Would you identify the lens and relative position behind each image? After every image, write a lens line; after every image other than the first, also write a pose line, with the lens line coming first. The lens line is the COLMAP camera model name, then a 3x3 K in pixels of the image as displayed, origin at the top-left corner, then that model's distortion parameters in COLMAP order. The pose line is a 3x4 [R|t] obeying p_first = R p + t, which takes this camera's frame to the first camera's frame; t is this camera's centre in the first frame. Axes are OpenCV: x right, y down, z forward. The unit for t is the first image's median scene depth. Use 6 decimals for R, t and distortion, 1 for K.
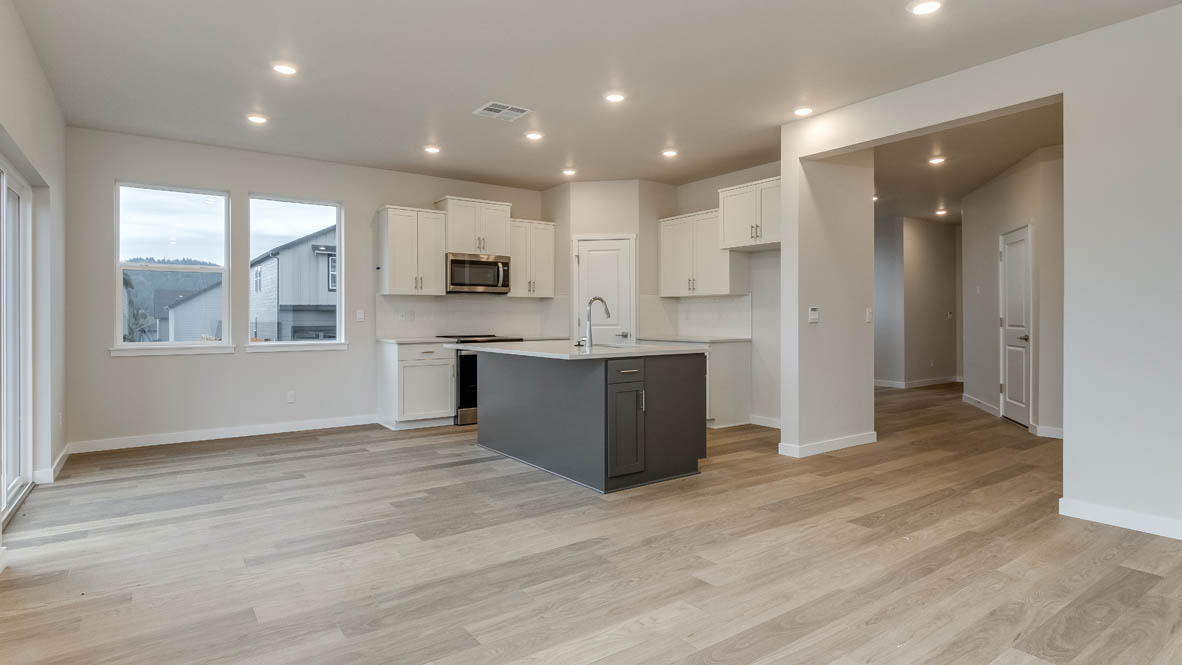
lens RADIAL K [[621.4, 0, 587.5], [0, 621.4, 315.5], [0, 0, 1]] dist [0.000458, -0.004970]
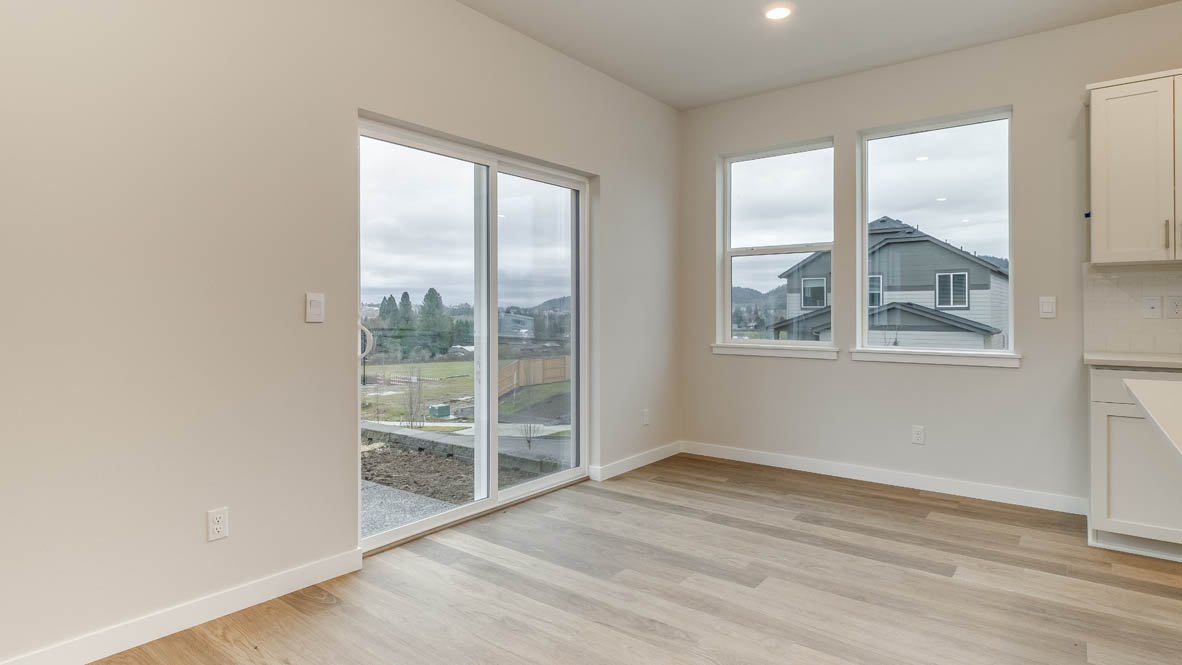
lens RADIAL K [[621.4, 0, 591.1], [0, 621.4, 309.9], [0, 0, 1]] dist [0.000458, -0.004970]
pose [[0.284928, -0.001738, -0.958547, 0.038254], [0.002806, 0.999996, -0.000979, 0.002127], [0.958545, -0.002411, 0.284932, 0.468597]]
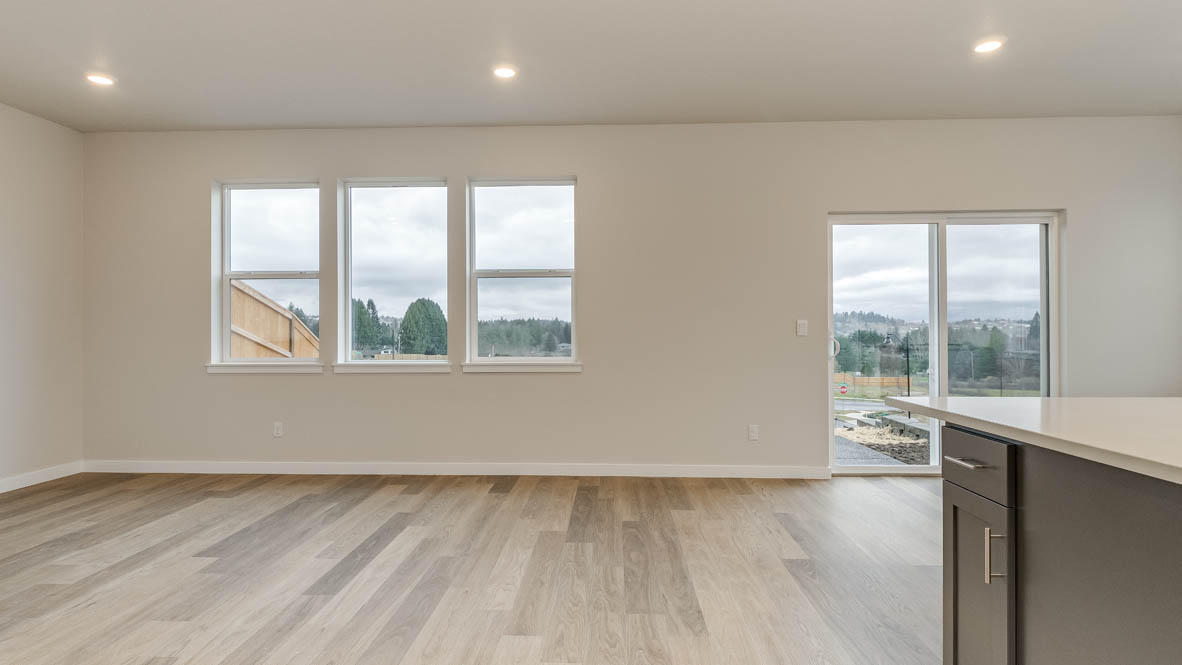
lens RADIAL K [[621.4, 0, 591.0], [0, 621.4, 327.9], [0, 0, 1]] dist [0.000458, -0.004970]
pose [[-0.611148, -0.000479, -0.791516, 0.334838], [0.004223, 0.999984, -0.003866, 0.001825], [0.791505, -0.005706, -0.611136, 0.662417]]
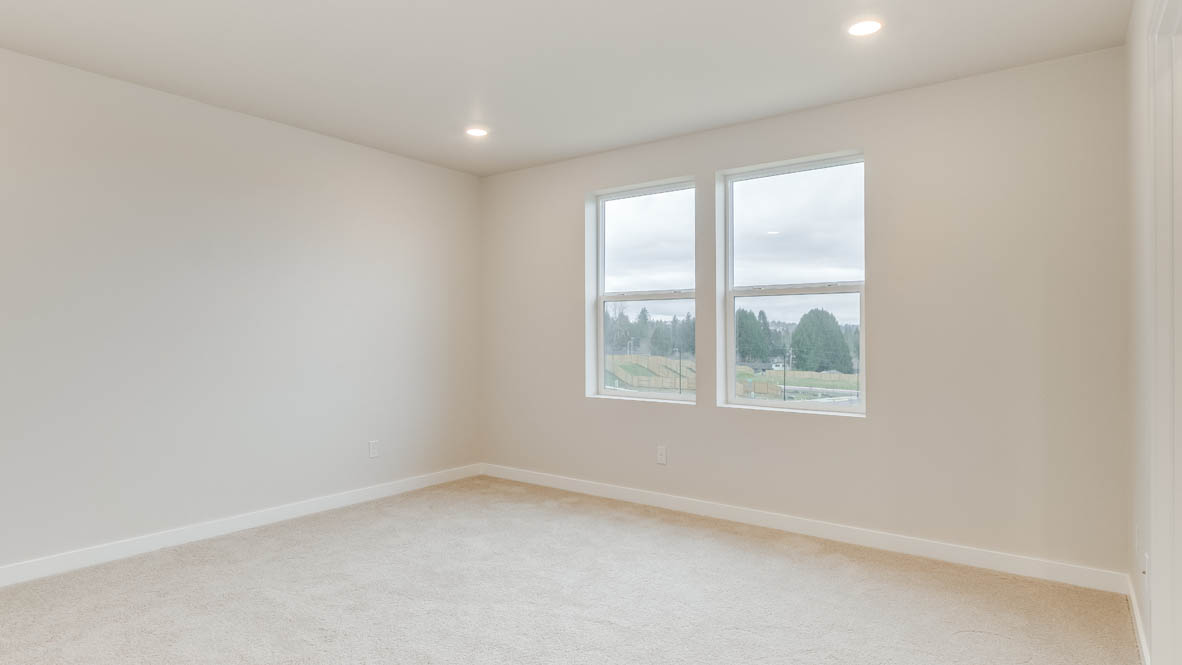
lens RADIAL K [[638.7, 0, 588.2], [0, 638.7, 330.7], [0, 0, 1]] dist [0.013612, -0.000739]
pose [[-0.953084, -0.012987, -0.302429, 0.229152], [-0.008498, 0.999833, -0.016152, -0.019371], [0.302588, -0.012824, -0.953035, 0.508865]]
